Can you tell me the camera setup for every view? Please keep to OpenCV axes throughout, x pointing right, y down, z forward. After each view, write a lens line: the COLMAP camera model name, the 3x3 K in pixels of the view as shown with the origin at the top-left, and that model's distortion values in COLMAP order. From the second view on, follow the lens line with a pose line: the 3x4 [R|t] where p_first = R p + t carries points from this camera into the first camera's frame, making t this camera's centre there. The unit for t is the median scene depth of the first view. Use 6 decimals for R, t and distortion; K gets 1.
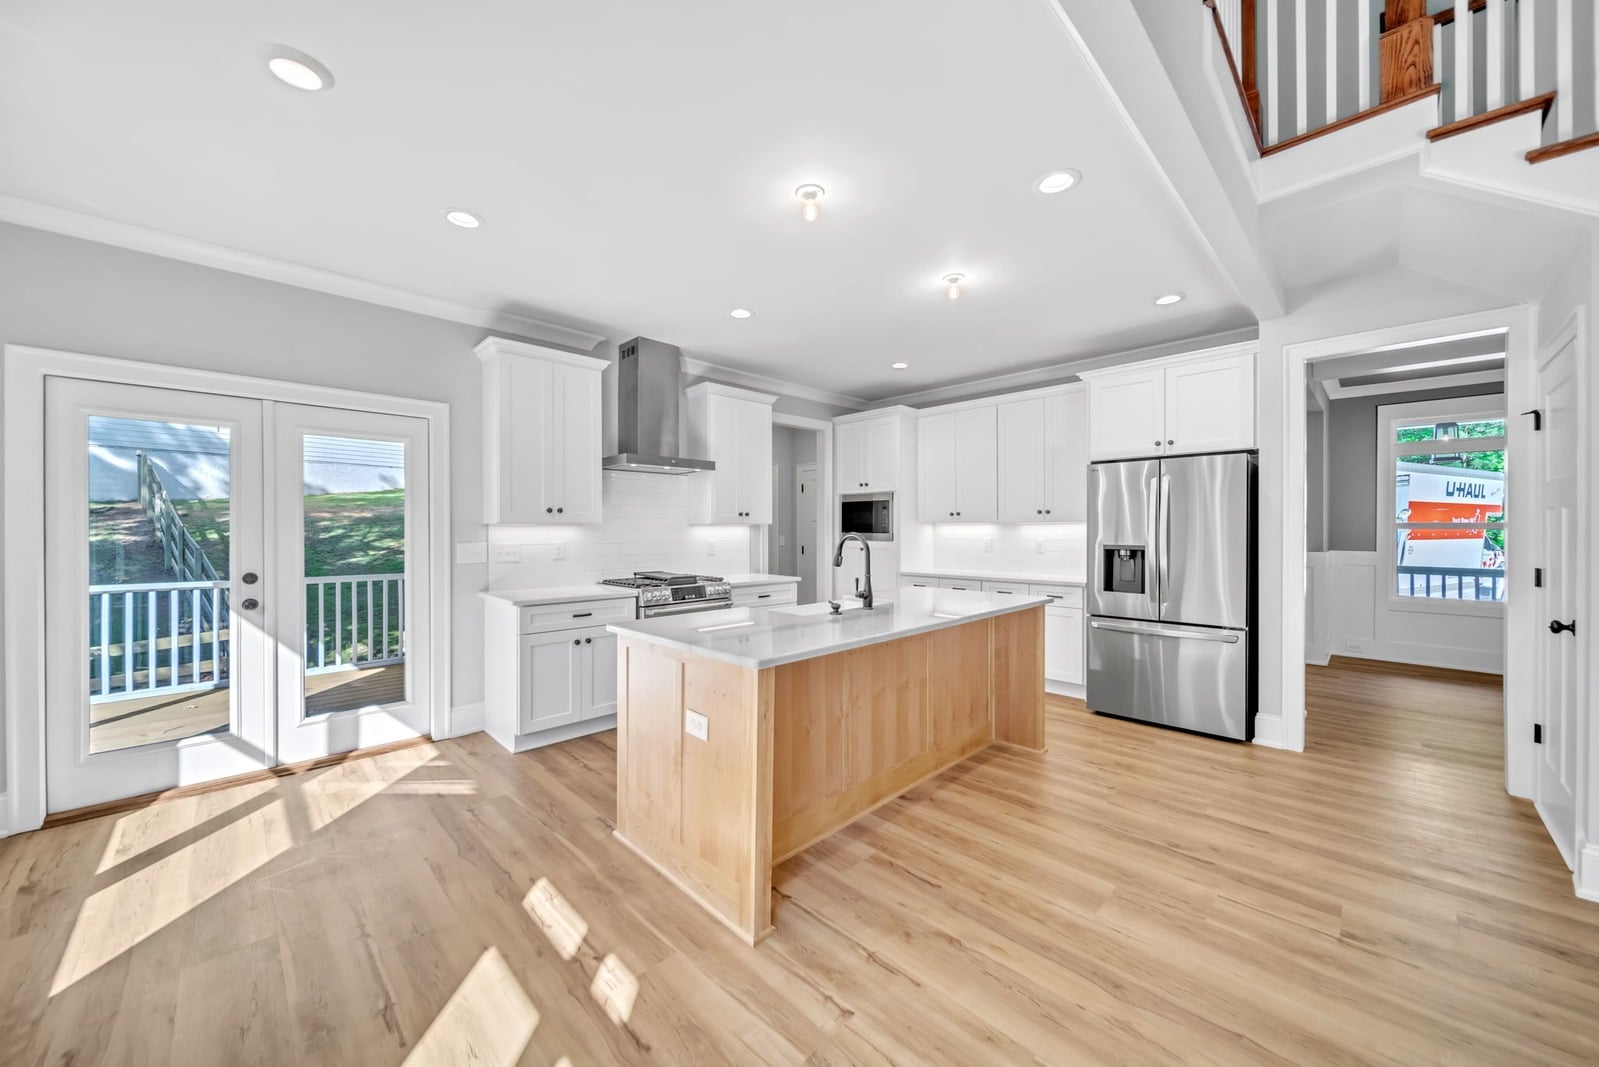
lens RADIAL K [[578.4, 0, 796.0], [0, 578.4, 530.6], [0, 0, 1]] dist [0.000323, -0.000118]
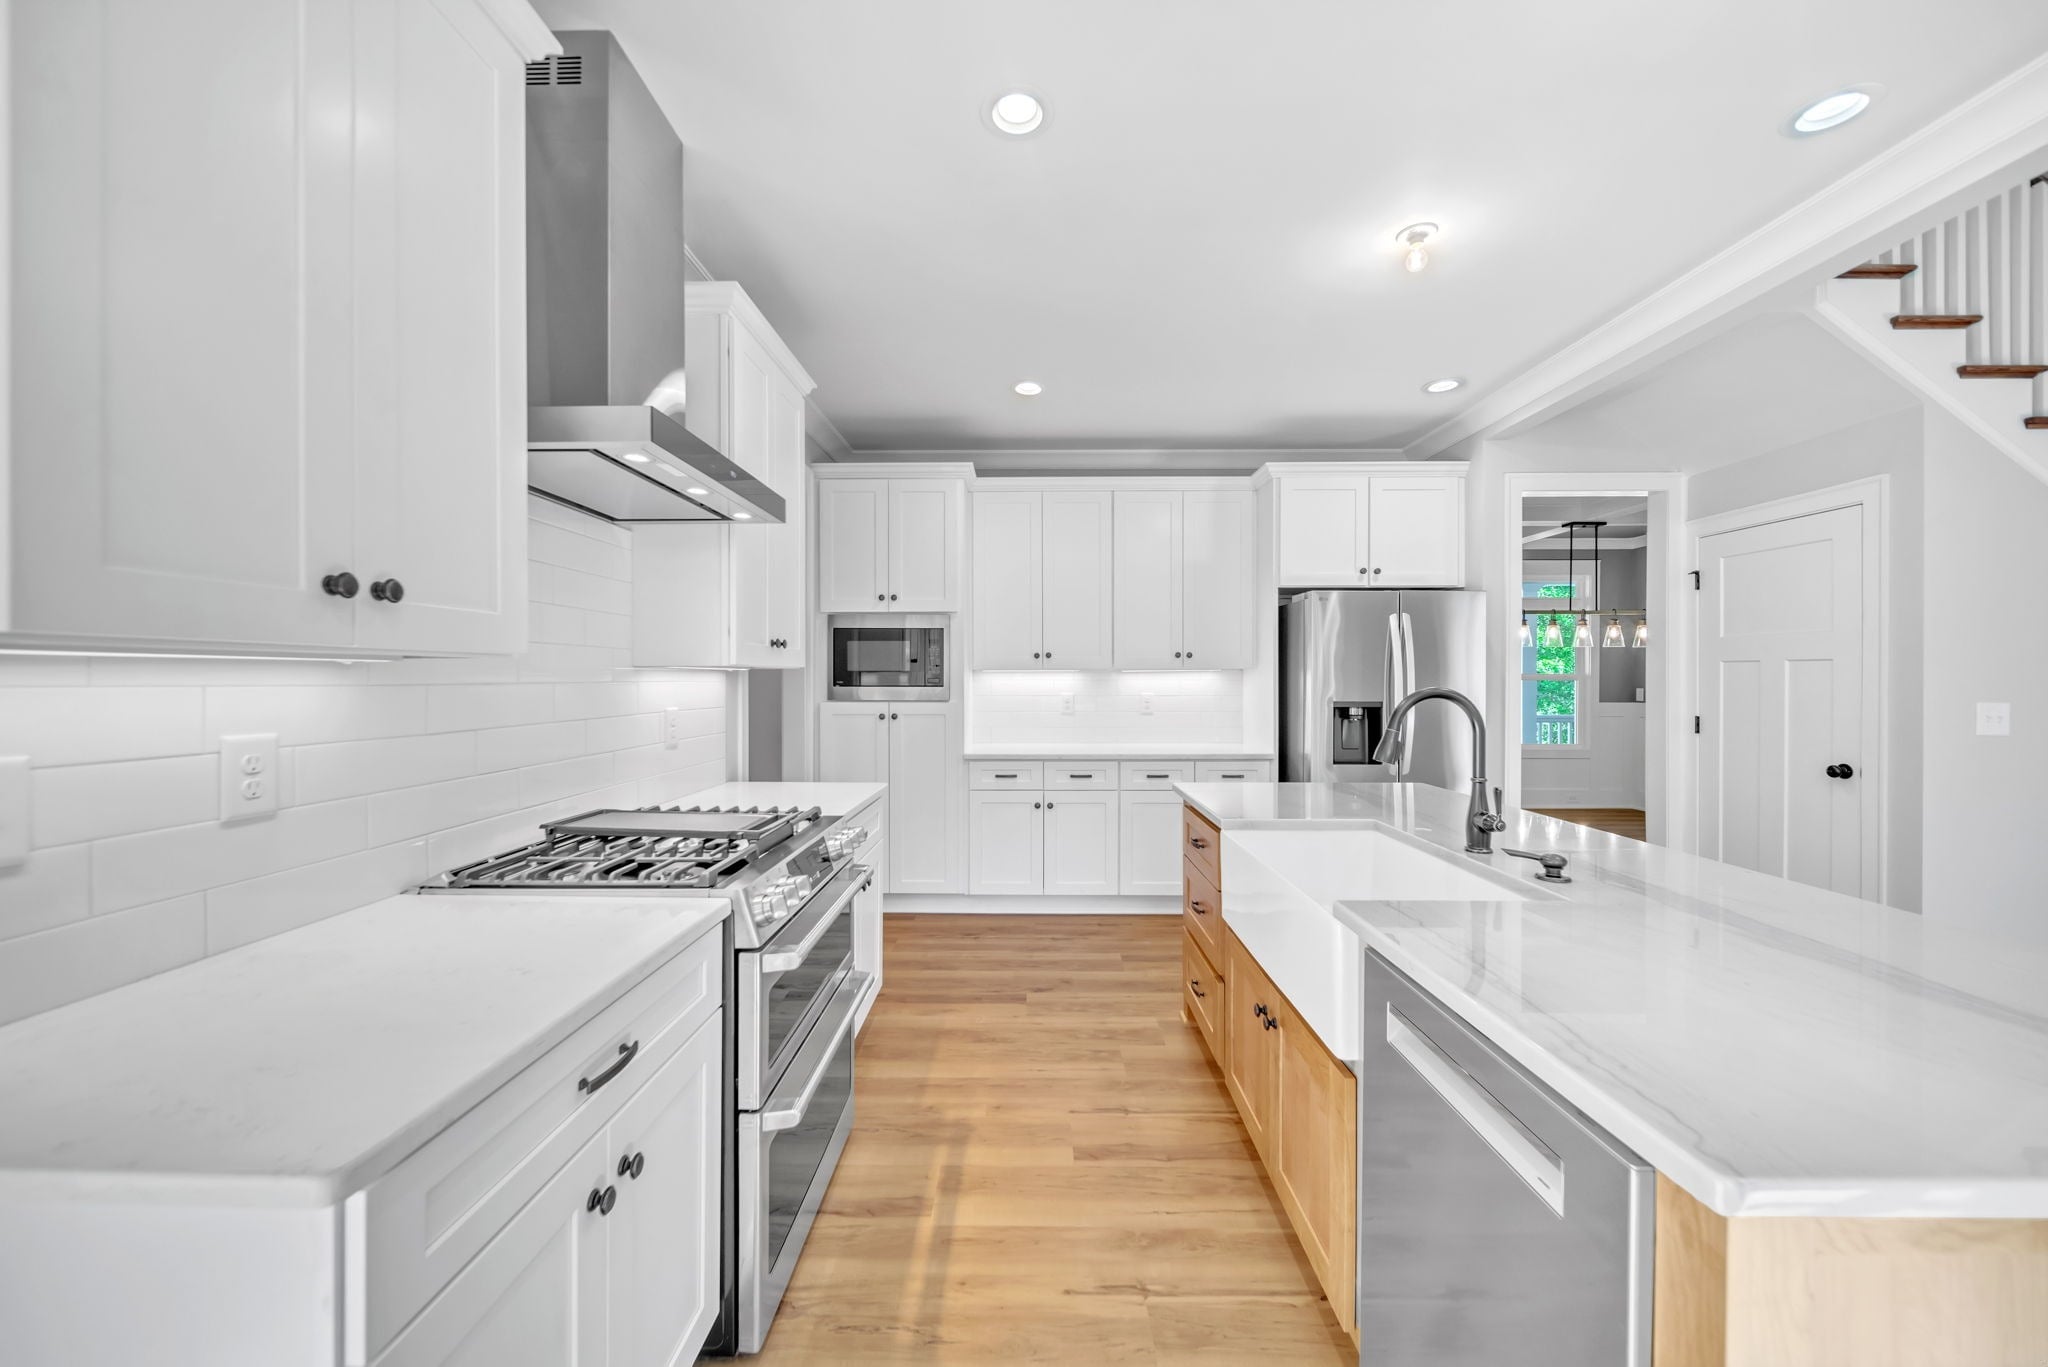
lens RADIAL K [[740.8, 0, 1027.2], [0, 740.8, 679.0], [0, 0, 1]] dist [0.000323, -0.000118]
pose [[0.707548, 0.000356, 0.706666, -0.312537], [0.001983, 0.999995, -0.002489, -0.001289], [-0.706663, 0.003163, 0.707543, 0.467625]]
